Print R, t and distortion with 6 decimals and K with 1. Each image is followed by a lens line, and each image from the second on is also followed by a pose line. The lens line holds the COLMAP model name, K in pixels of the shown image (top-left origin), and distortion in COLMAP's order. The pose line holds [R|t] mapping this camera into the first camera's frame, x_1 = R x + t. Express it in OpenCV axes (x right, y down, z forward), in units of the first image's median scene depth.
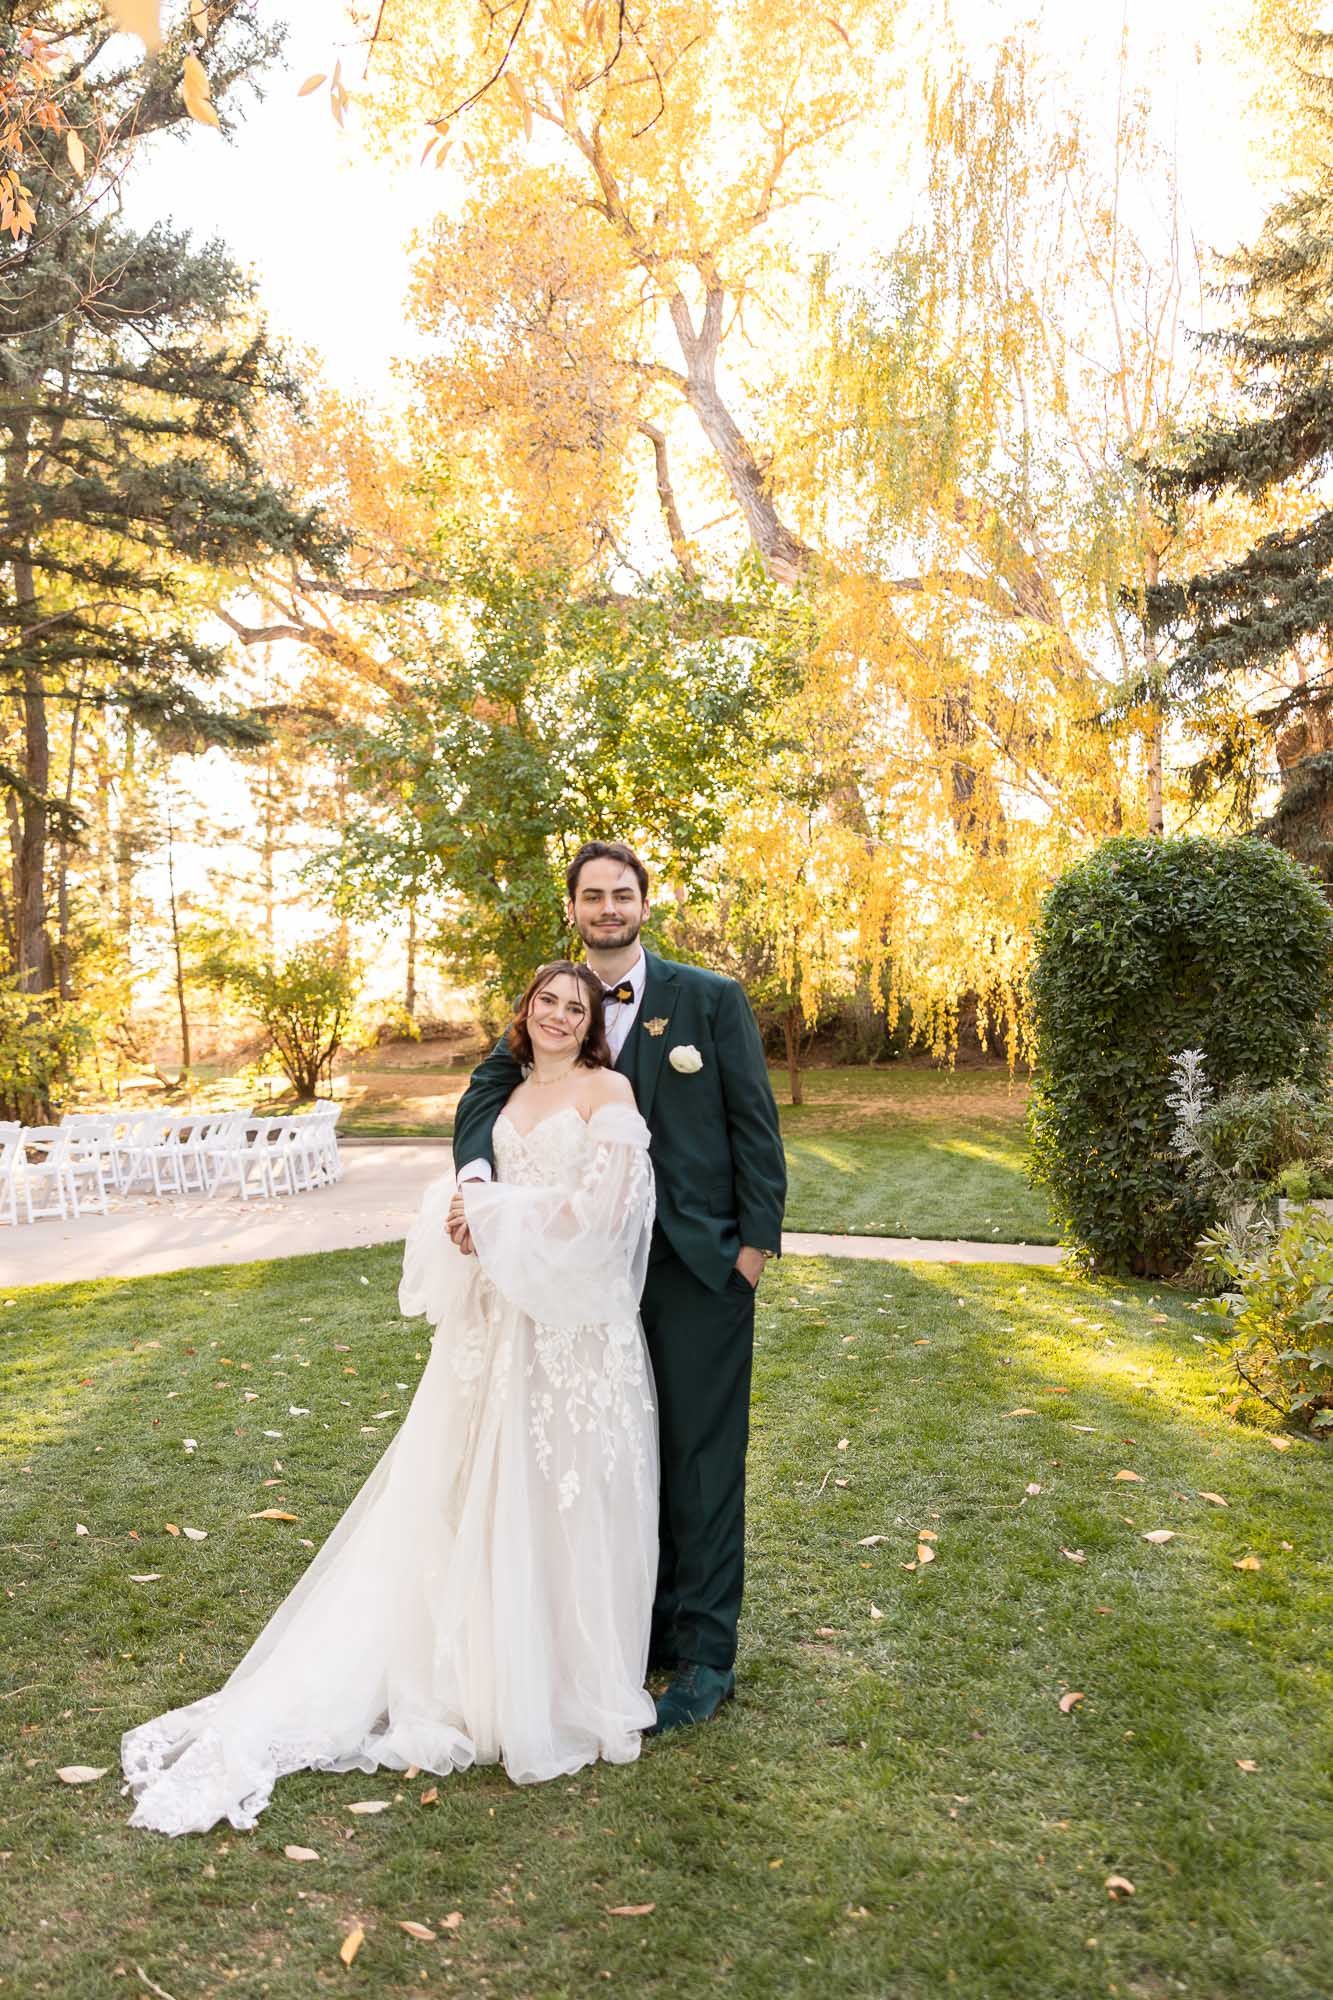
lens RADIAL K [[1739.2, 0, 410.3], [0, 1739.2, 1121.8], [0, 0, 1]] dist [0.012607, 0.000251]
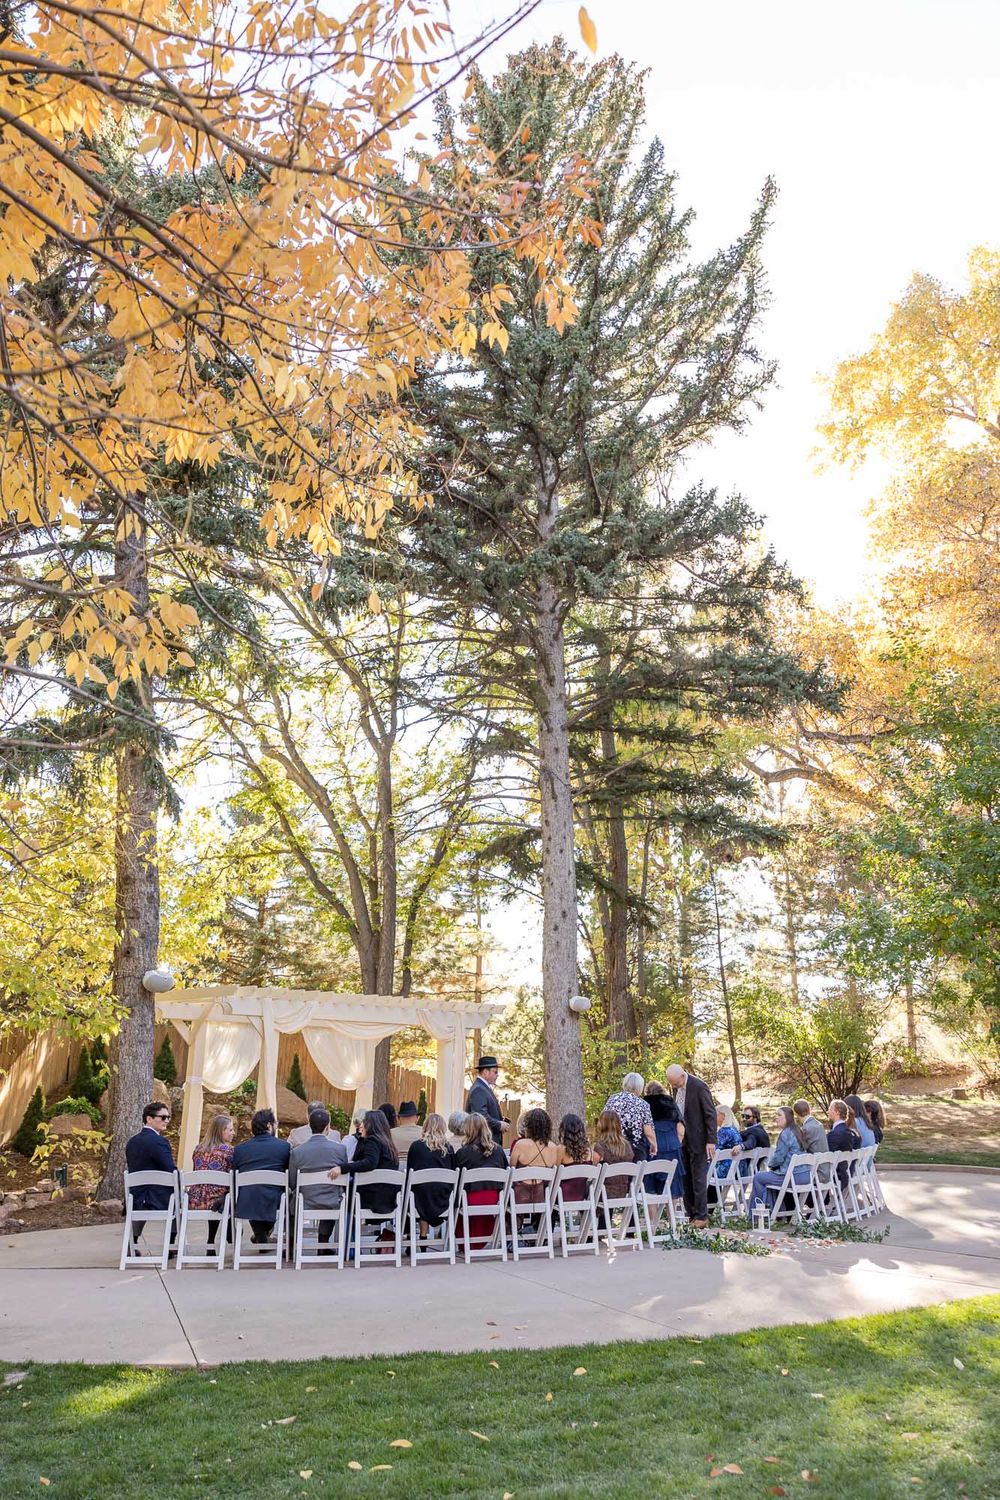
lens RADIAL K [[1186.1, 0, 492.5], [0, 1186.1, 757.8], [0, 0, 1]] dist [0.013665, -0.004301]
pose [[0.948470, -0.082149, -0.306033, -0.018466], [-0.013951, 0.954046, -0.299335, -0.010503], [0.316559, 0.288180, 0.903738, 0.117466]]
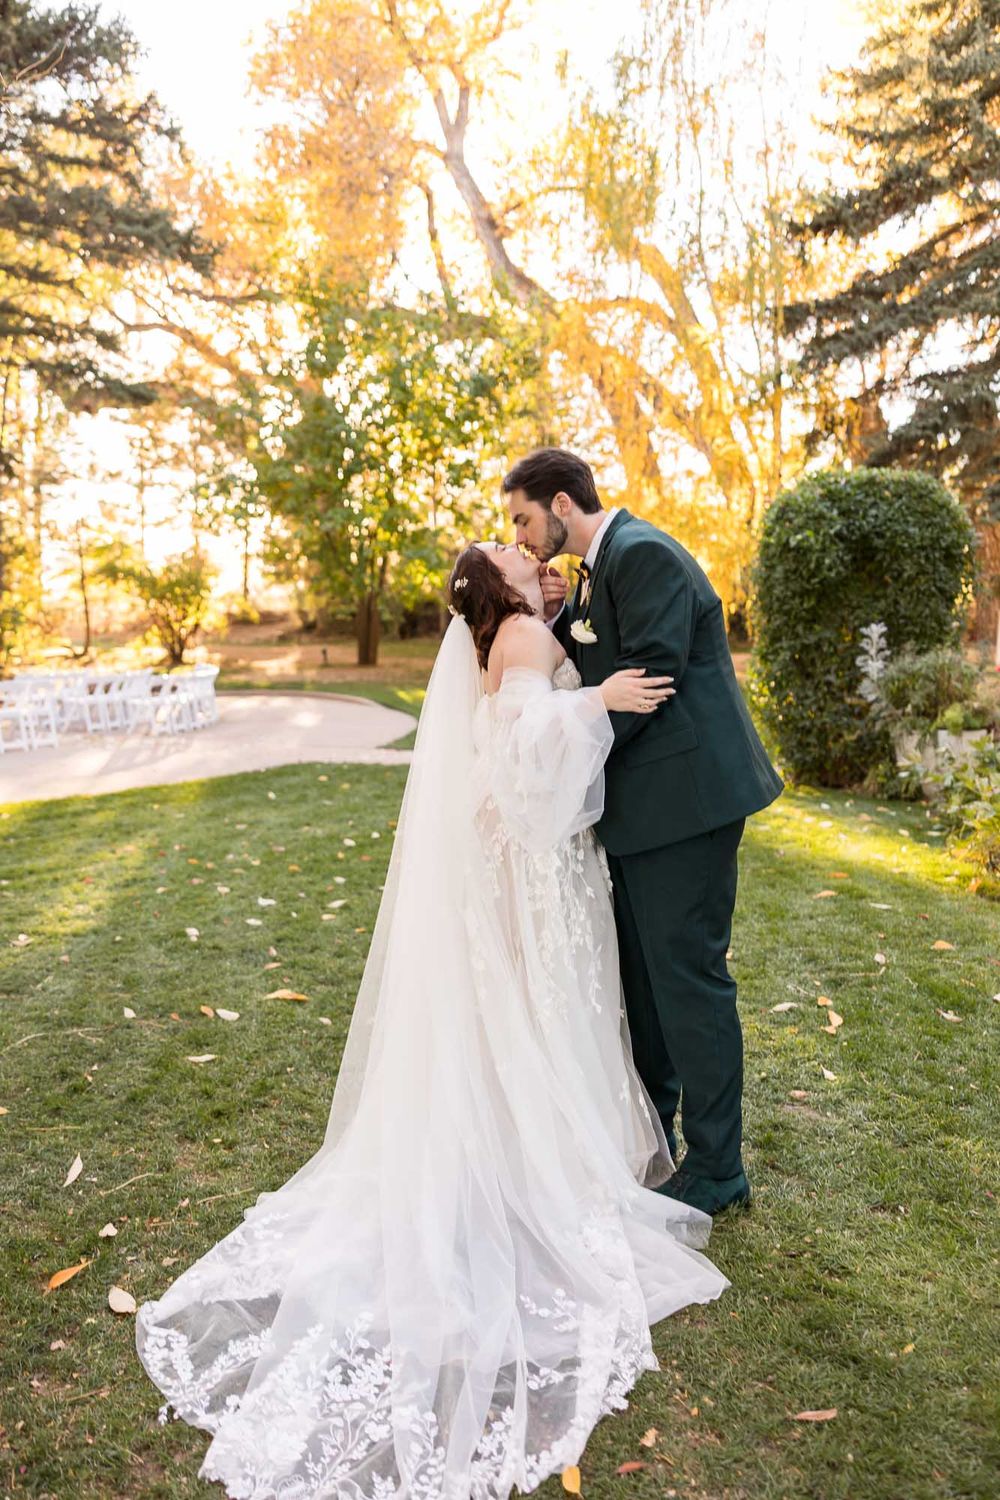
lens RADIAL K [[1186.1, 0, 356.5], [0, 1186.1, 753.7], [0, 0, 1]] dist [0.013665, -0.004301]
pose [[0.994583, -0.005824, 0.103784, -0.025998], [-0.000491, 0.998155, 0.060714, 0.001801], [-0.103946, -0.060436, 0.992745, 0.041877]]
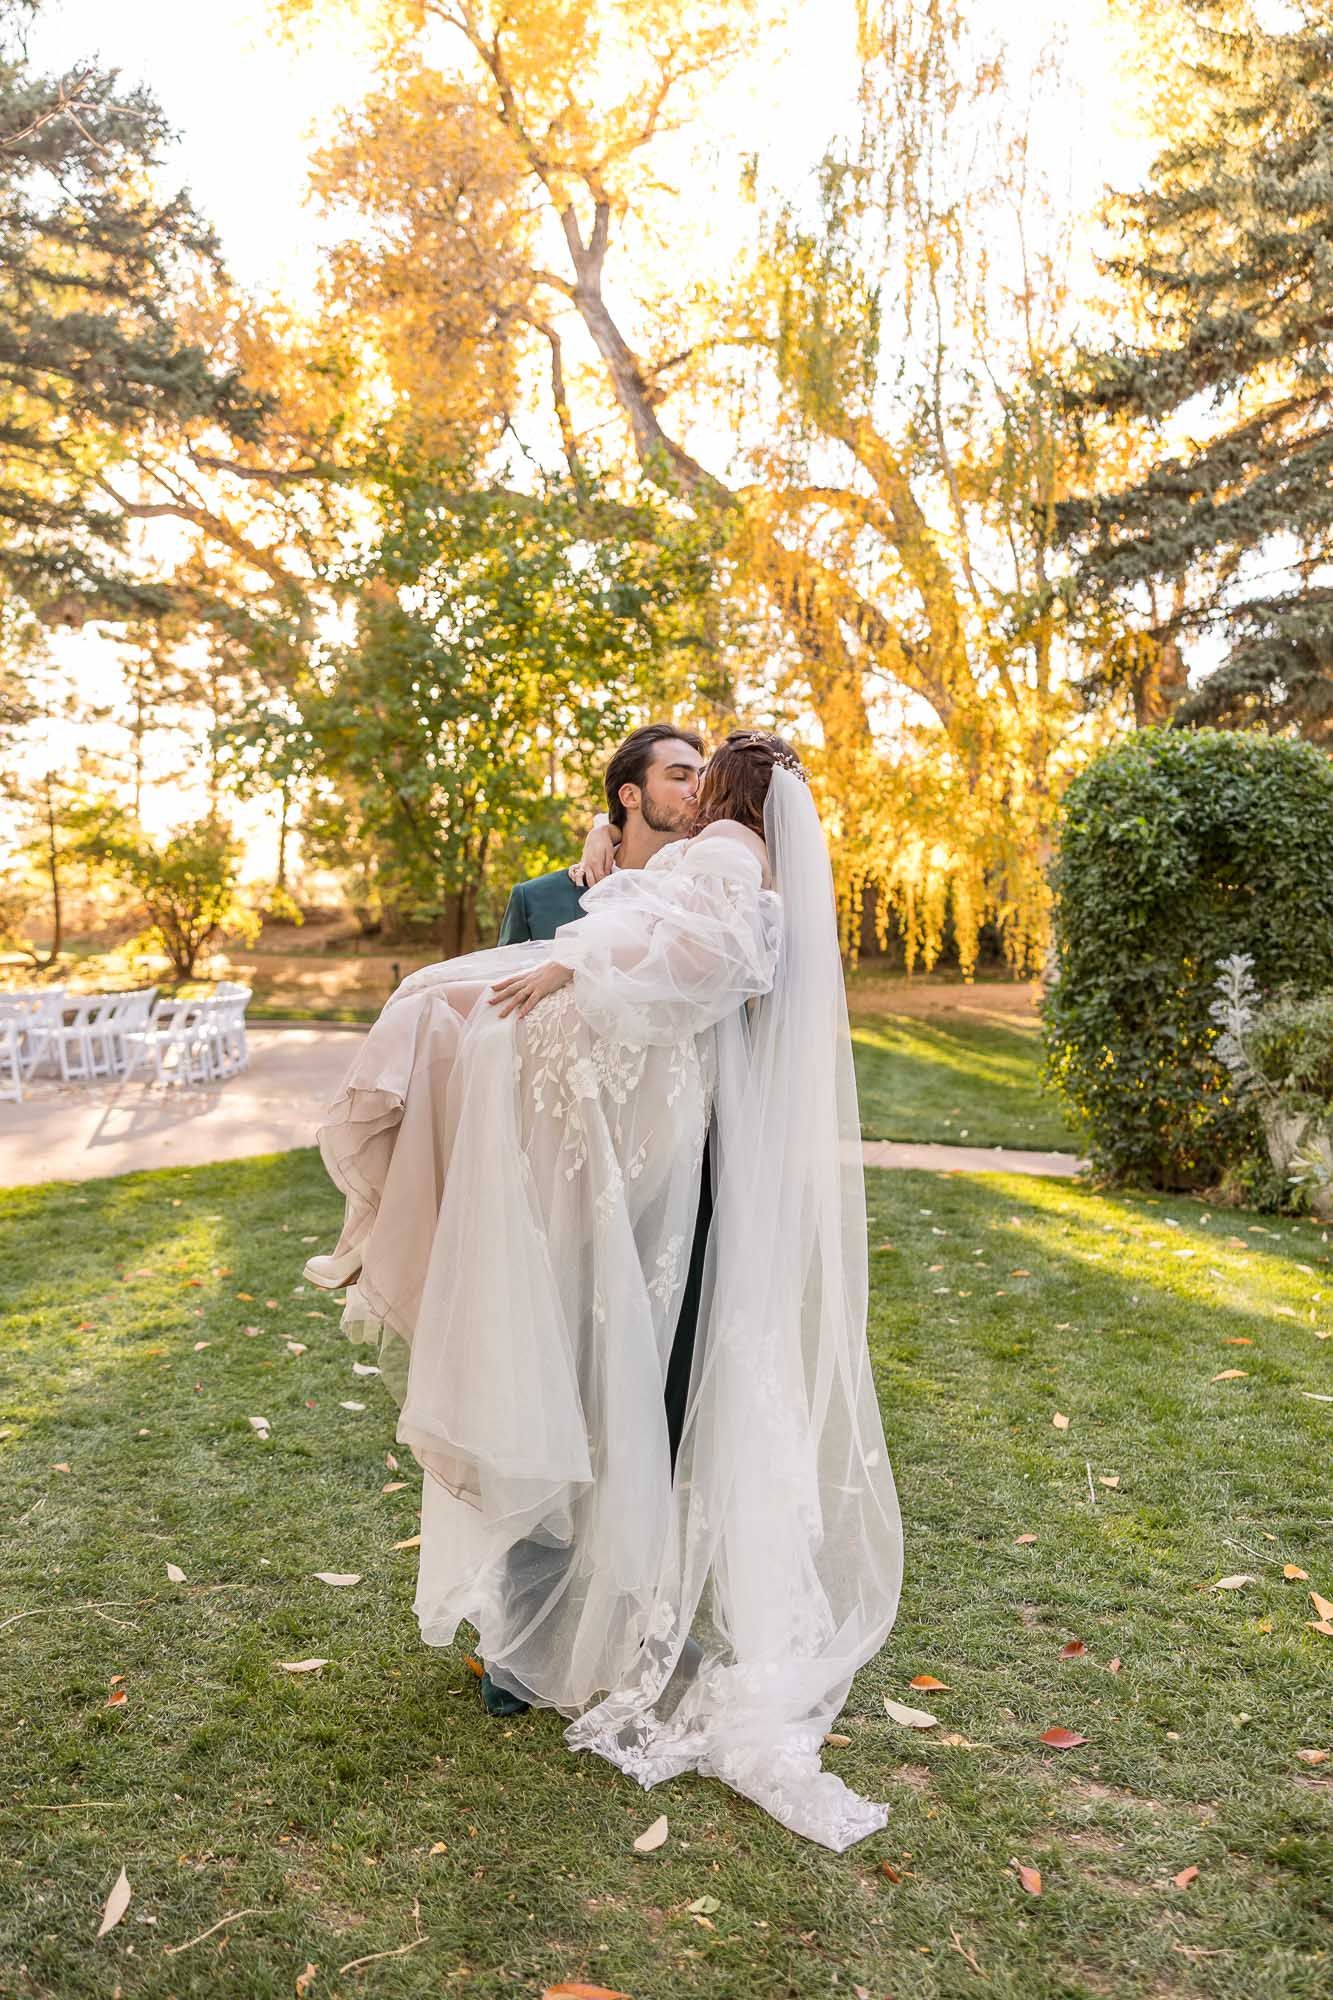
lens RADIAL K [[1670.7, 0, 455.5], [0, 1670.7, 992.1], [0, 0, 1]] dist [-0.002371, 0.000469]
pose [[0.992334, 0.023394, 0.121352, -0.036031], [-0.022469, 0.999707, -0.008980, -0.001438], [-0.121526, 0.006185, 0.992569, 0.063504]]
